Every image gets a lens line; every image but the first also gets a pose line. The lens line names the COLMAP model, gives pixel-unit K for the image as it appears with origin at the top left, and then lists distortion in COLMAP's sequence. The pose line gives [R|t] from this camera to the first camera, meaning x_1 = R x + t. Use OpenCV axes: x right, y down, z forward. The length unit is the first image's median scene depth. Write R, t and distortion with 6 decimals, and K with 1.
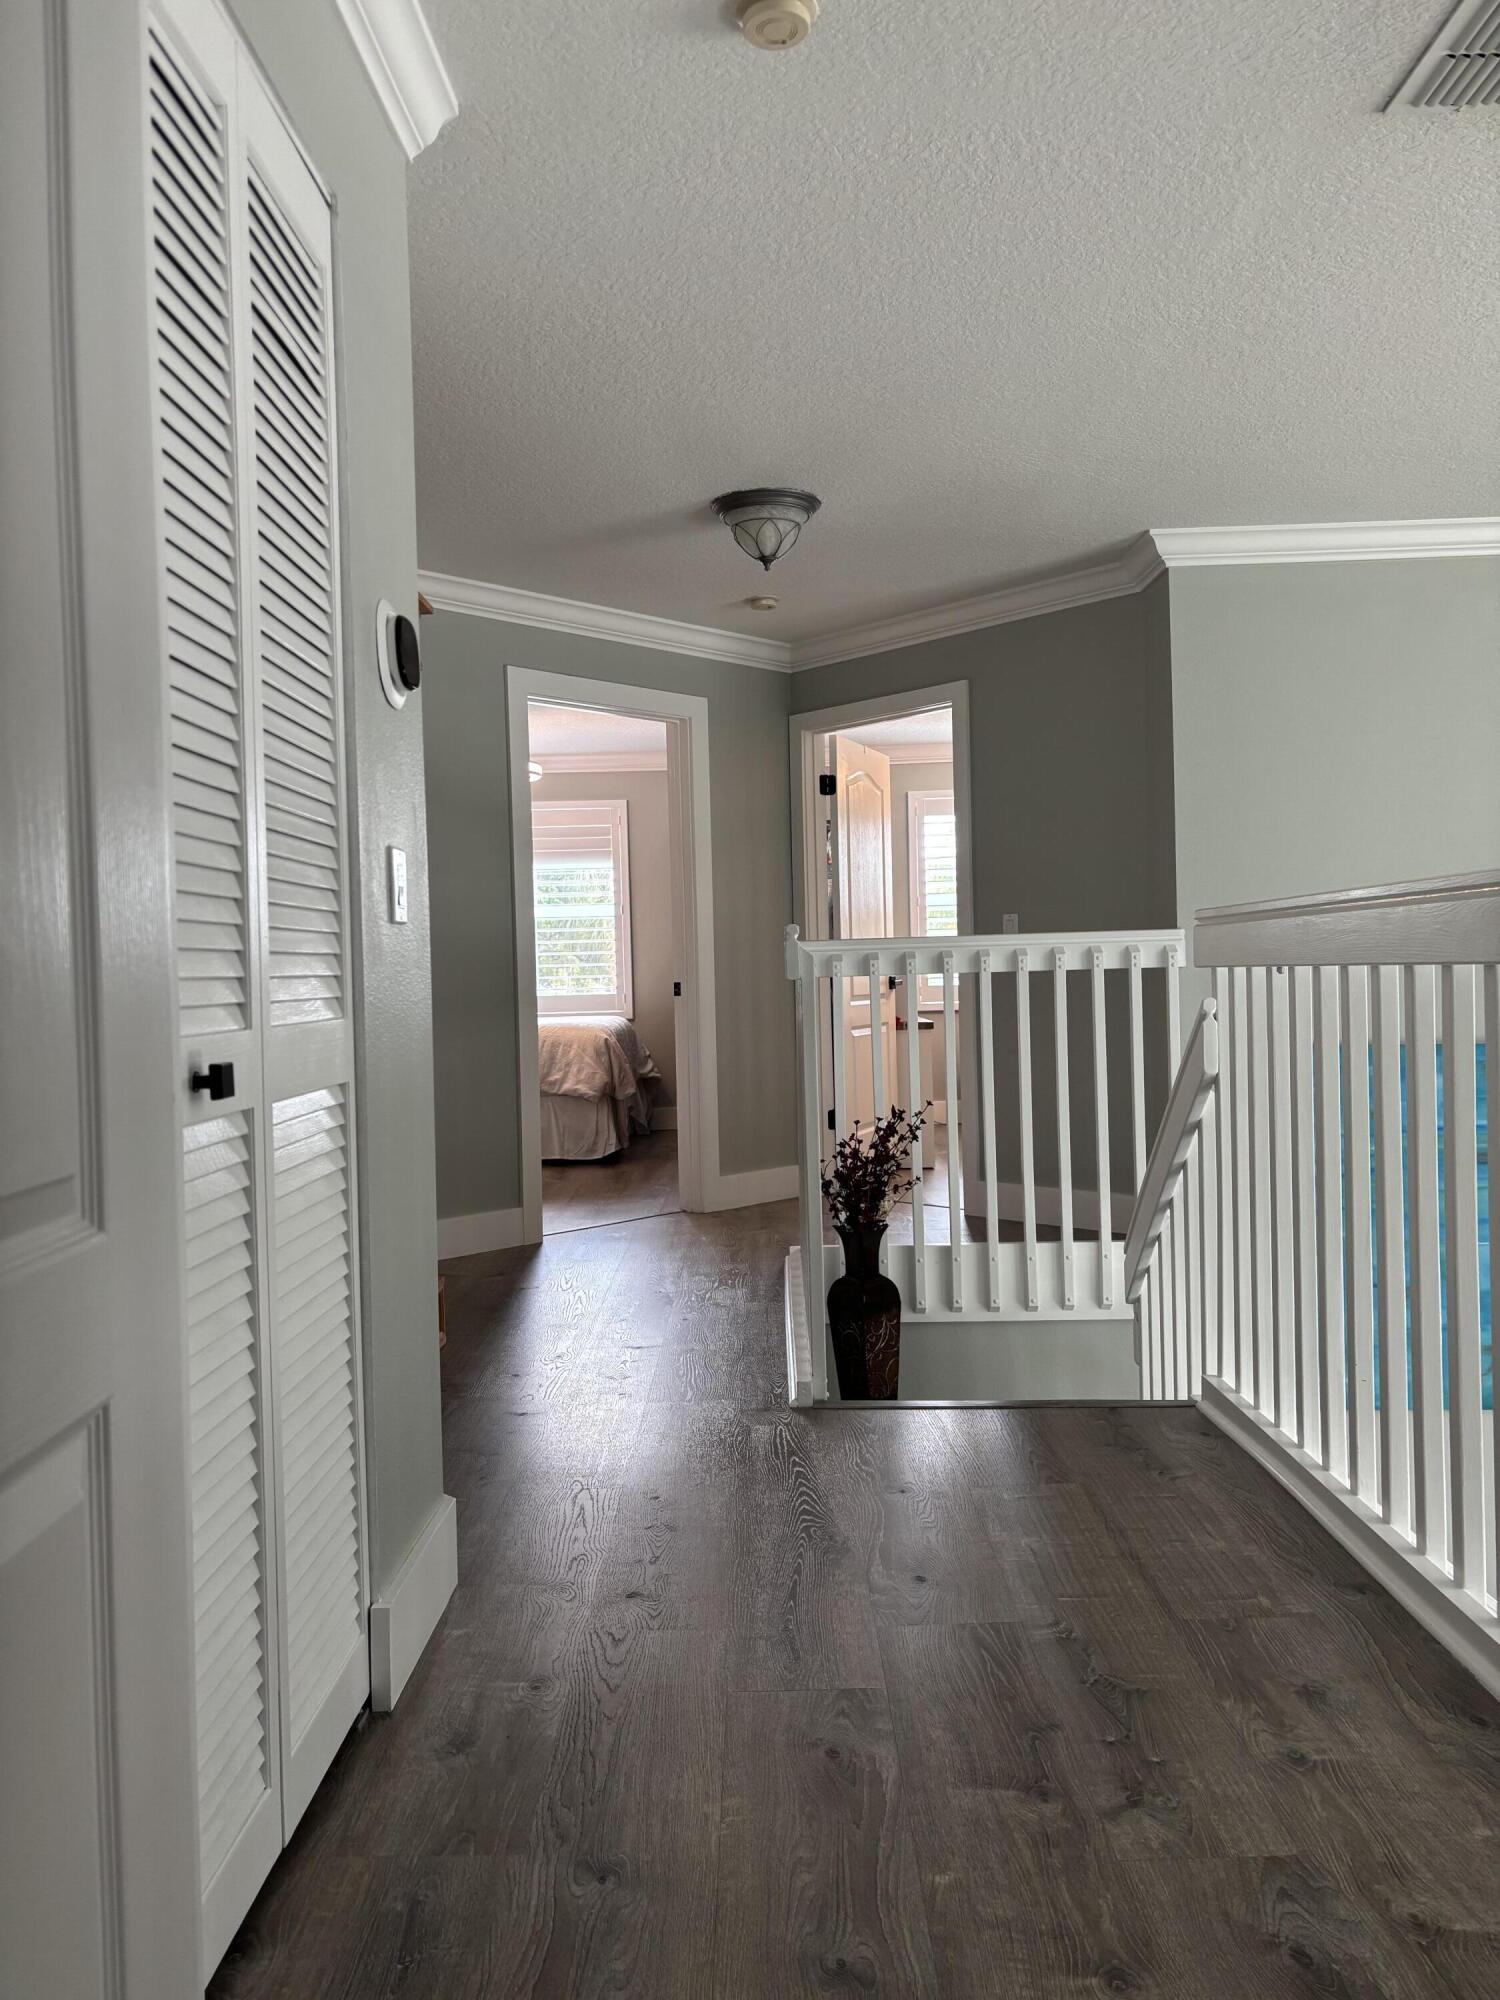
lens RADIAL K [[1528.4, 0, 754.2], [0, 1528.4, 1000.8], [0, 0, 1]] dist [0.067973, -0.075564]
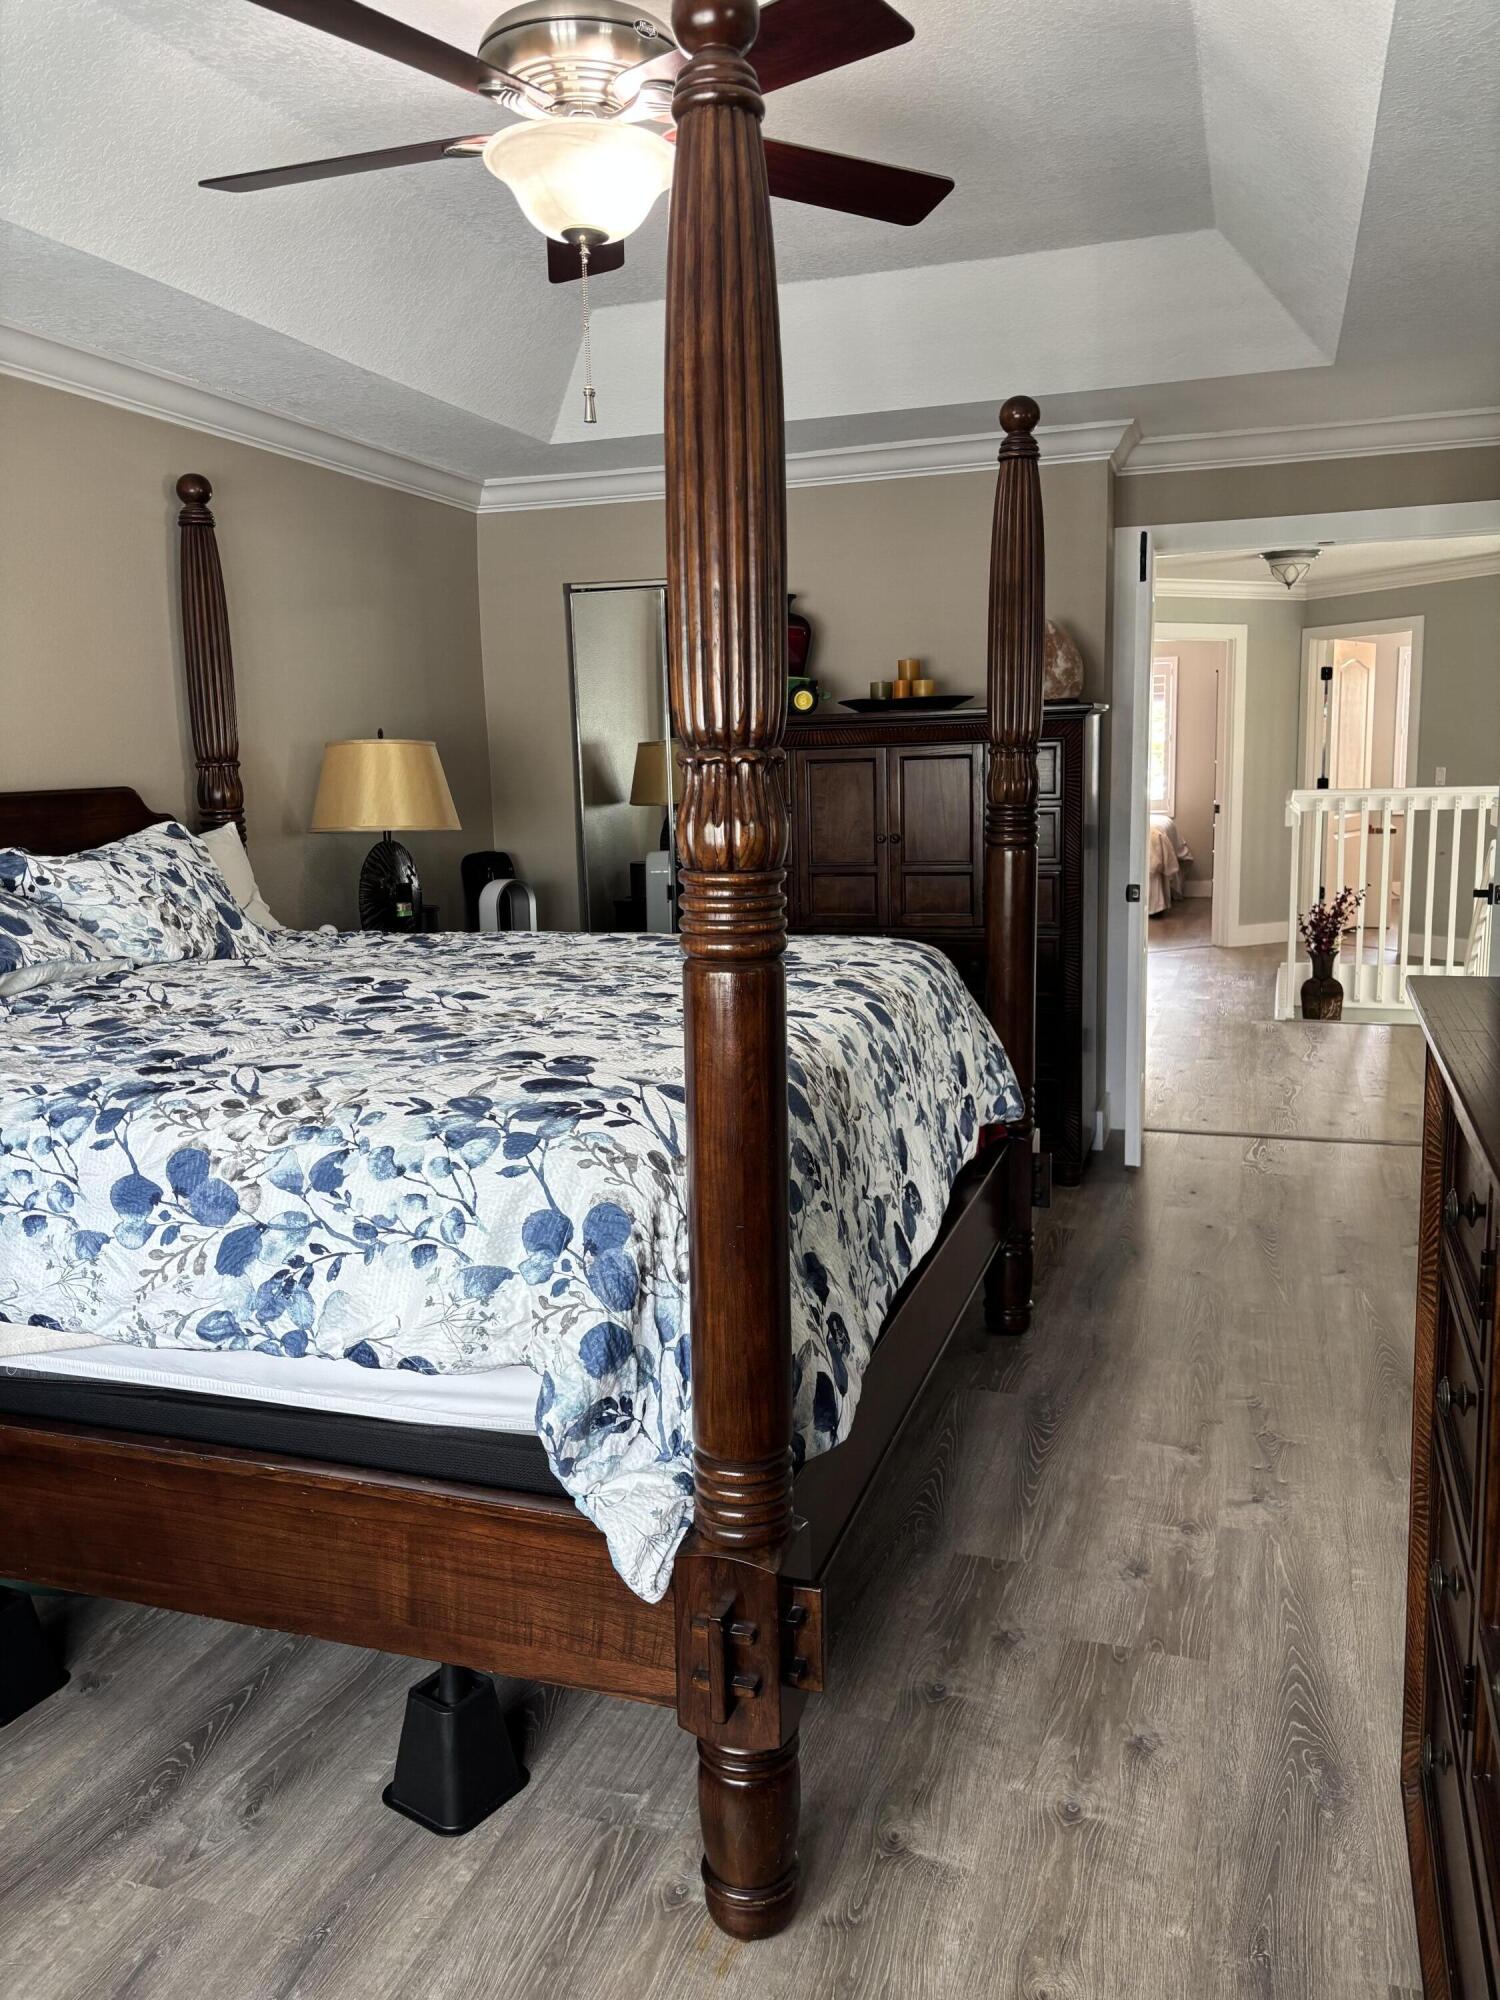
lens RADIAL K [[1528.4, 0, 756.1], [0, 1528.4, 979.9], [0, 0, 1]] dist [0.067973, -0.075564]
pose [[0.950450, 0.050843, -0.306693, -0.007181], [-0.007843, 0.990143, 0.139840, -0.067591], [0.310779, -0.130505, 0.941480, -0.905450]]
